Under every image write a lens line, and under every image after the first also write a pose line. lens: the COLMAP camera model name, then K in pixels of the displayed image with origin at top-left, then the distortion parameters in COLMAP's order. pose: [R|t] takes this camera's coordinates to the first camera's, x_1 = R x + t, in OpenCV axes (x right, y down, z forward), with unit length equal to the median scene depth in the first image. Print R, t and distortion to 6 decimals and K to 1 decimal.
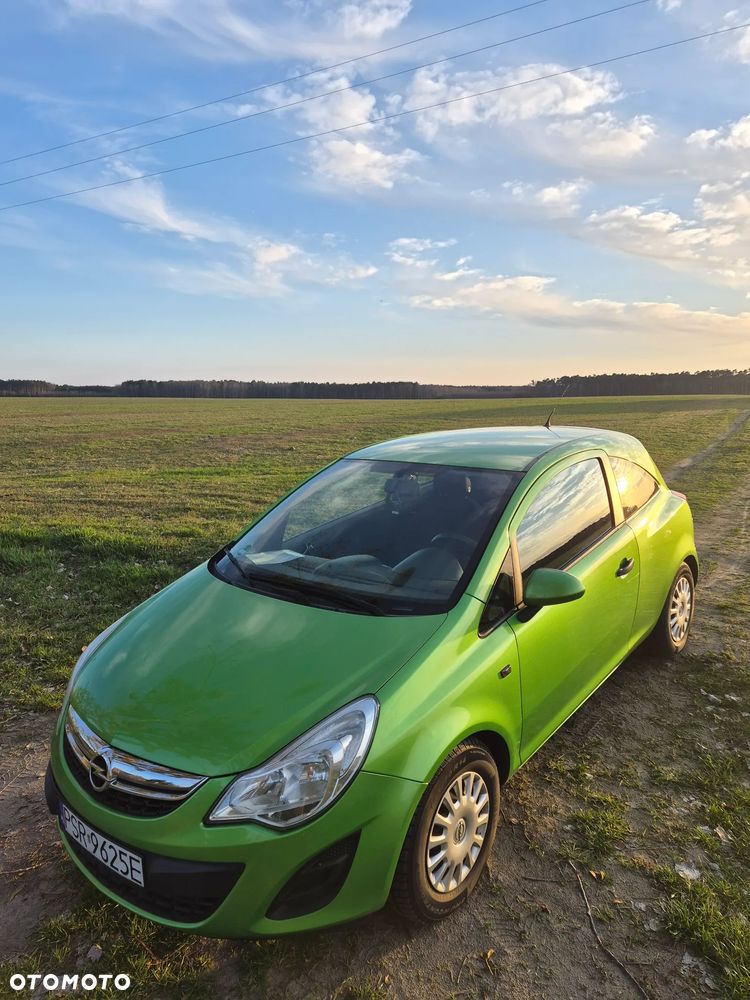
lens RADIAL K [[699.3, 0, 360.4], [0, 699.3, 505.5], [0, 0, 1]] dist [0.047949, -0.047247]
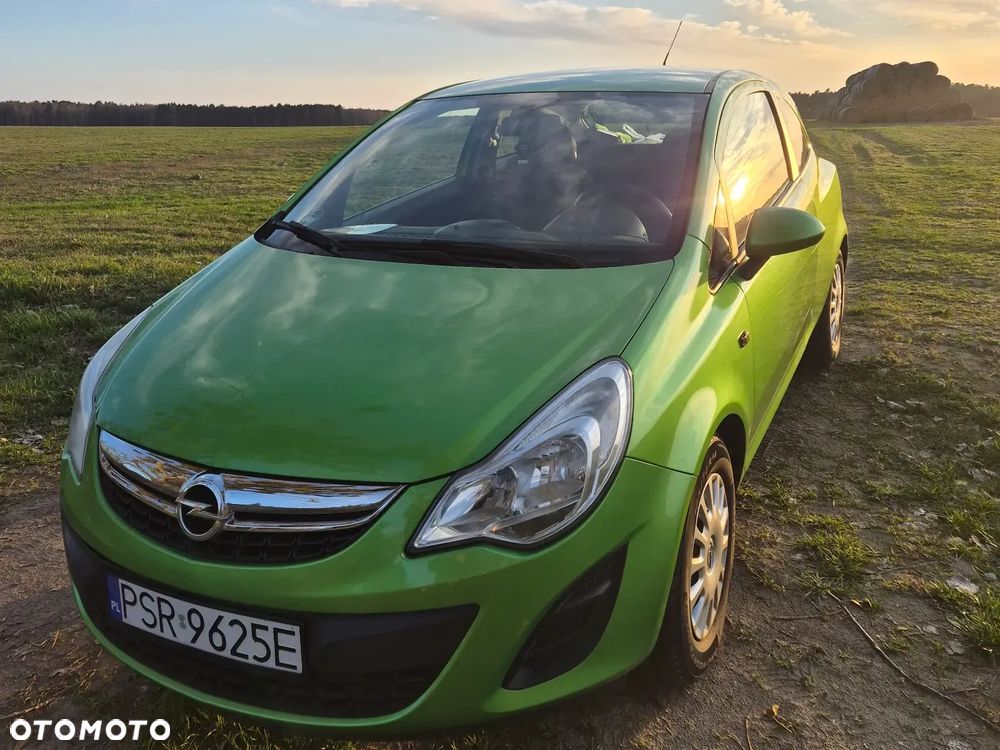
lens RADIAL K [[934.5, 0, 499.4], [0, 934.5, 284.2], [0, 0, 1]] dist [0.104224, -0.145699]
pose [[0.973344, -0.044996, 0.224894, -0.269941], [0.039811, 0.998828, 0.027541, 0.153378], [-0.225870, -0.017853, 0.973994, 0.121366]]
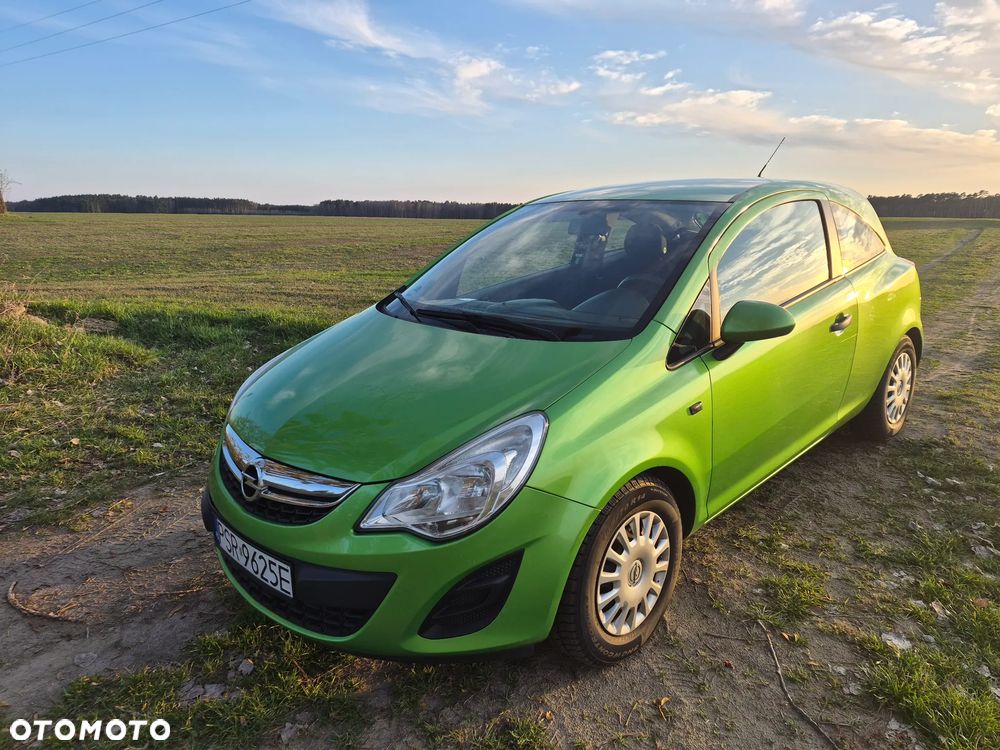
lens RADIAL K [[699.3, 0, 475.2], [0, 699.3, 374.9], [0, 0, 1]] dist [0.047949, -0.047247]
pose [[0.994003, 0.032777, -0.104327, 0.021982], [-0.025072, 0.996918, 0.074331, 0.144964], [0.106442, -0.071270, 0.991761, 0.098447]]
